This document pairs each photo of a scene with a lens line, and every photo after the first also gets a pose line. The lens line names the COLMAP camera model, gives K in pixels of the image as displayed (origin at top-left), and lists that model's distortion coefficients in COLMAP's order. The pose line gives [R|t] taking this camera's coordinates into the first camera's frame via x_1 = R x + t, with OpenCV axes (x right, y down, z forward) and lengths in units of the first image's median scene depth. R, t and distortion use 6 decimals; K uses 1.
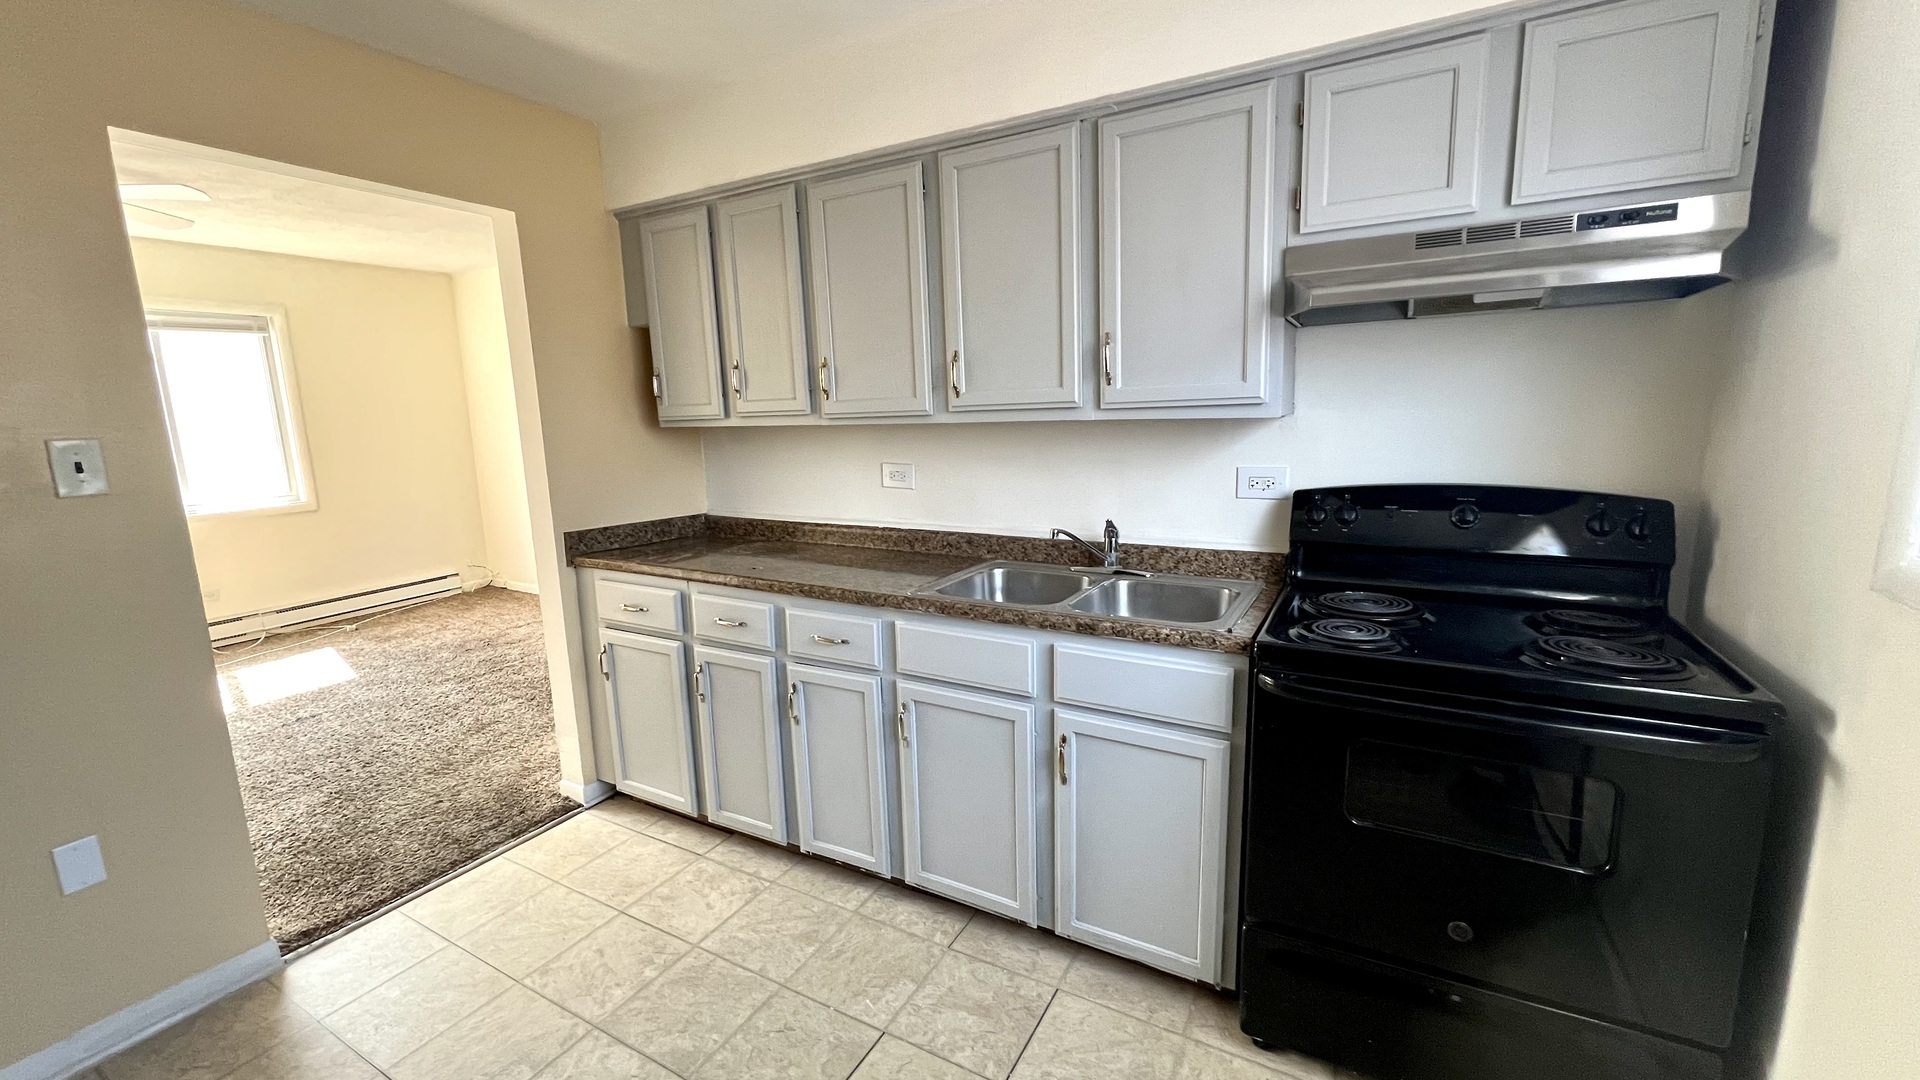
lens RADIAL K [[769.2, 0, 954.8], [0, 769.2, 530.9], [0, 0, 1]] dist [0.000686, -0.000177]
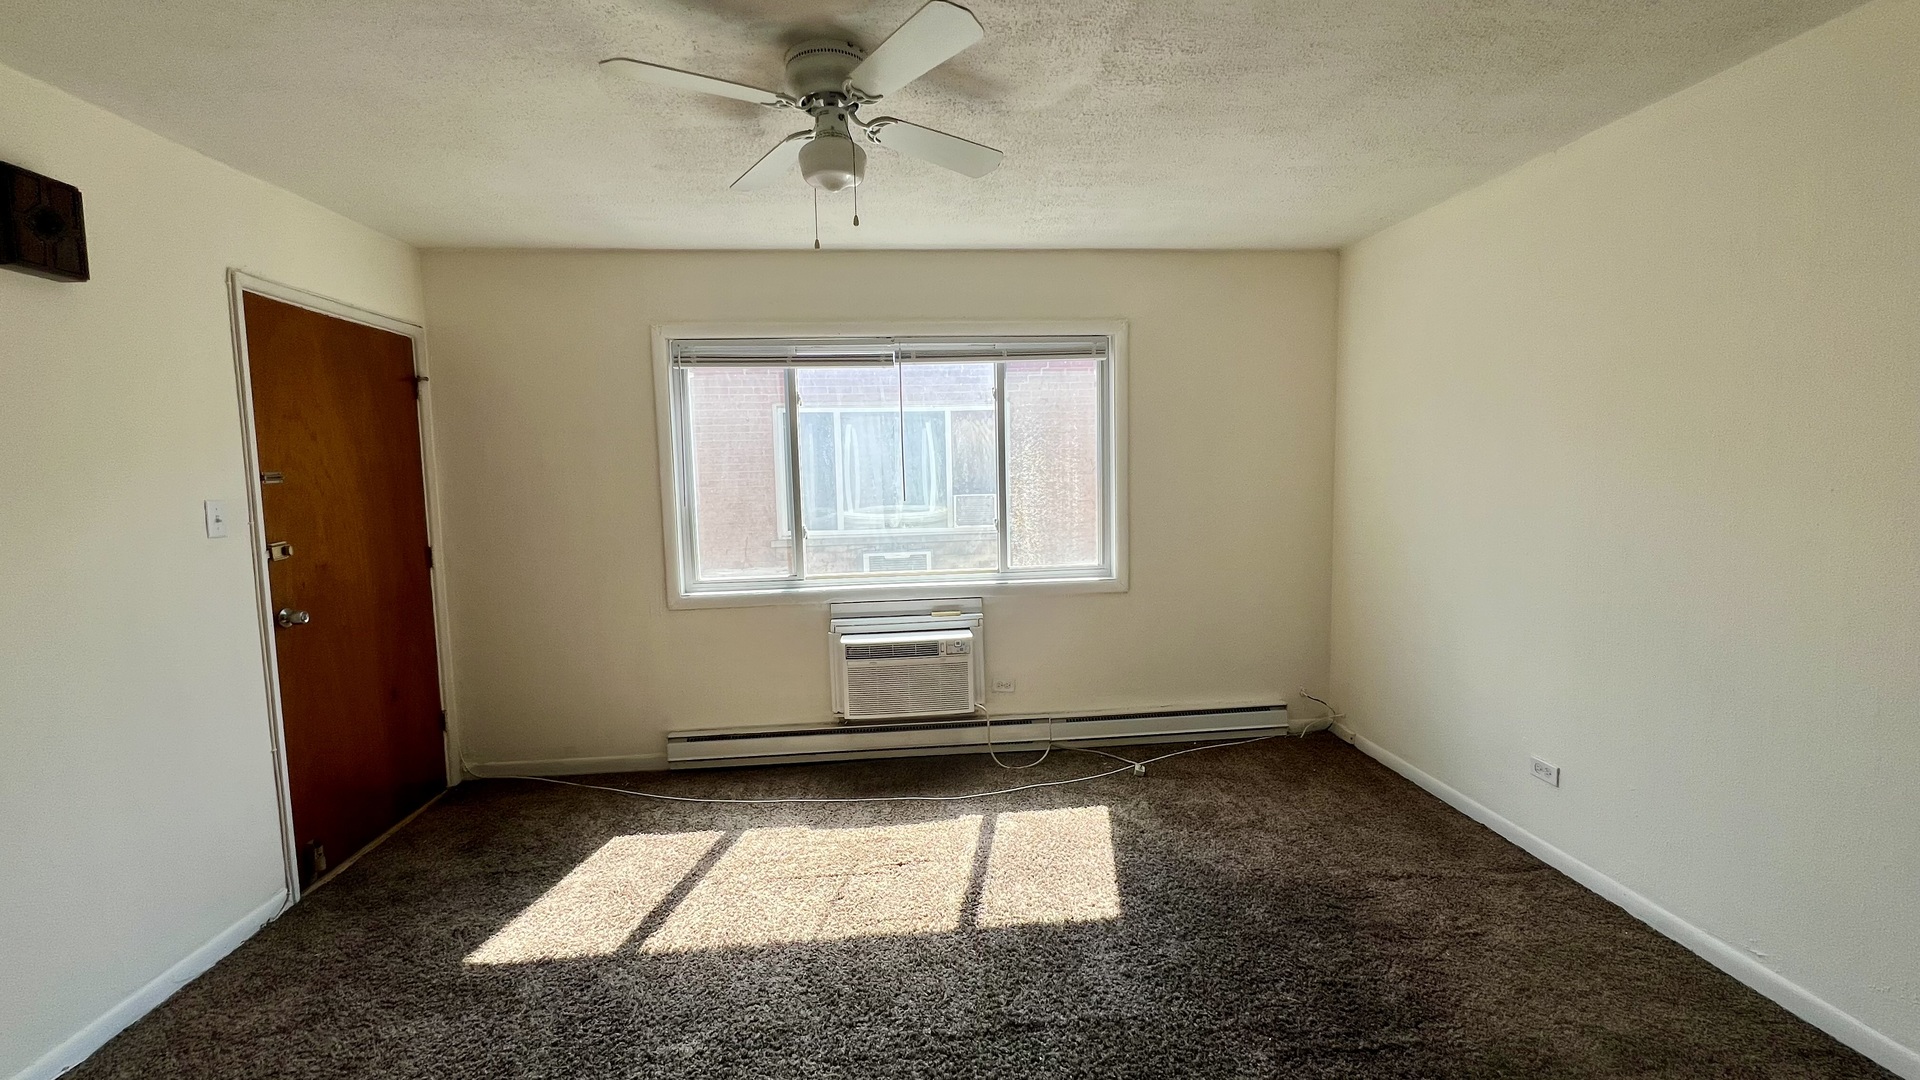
lens RADIAL K [[769.2, 0, 954.8], [0, 769.2, 530.9], [0, 0, 1]] dist [0.000686, -0.000177]
pose [[0.571542, 0.083490, -0.816314, -0.337741], [-0.131425, 0.991282, 0.009368, -0.072549], [0.809979, 0.101930, 0.577532, 0.450166]]
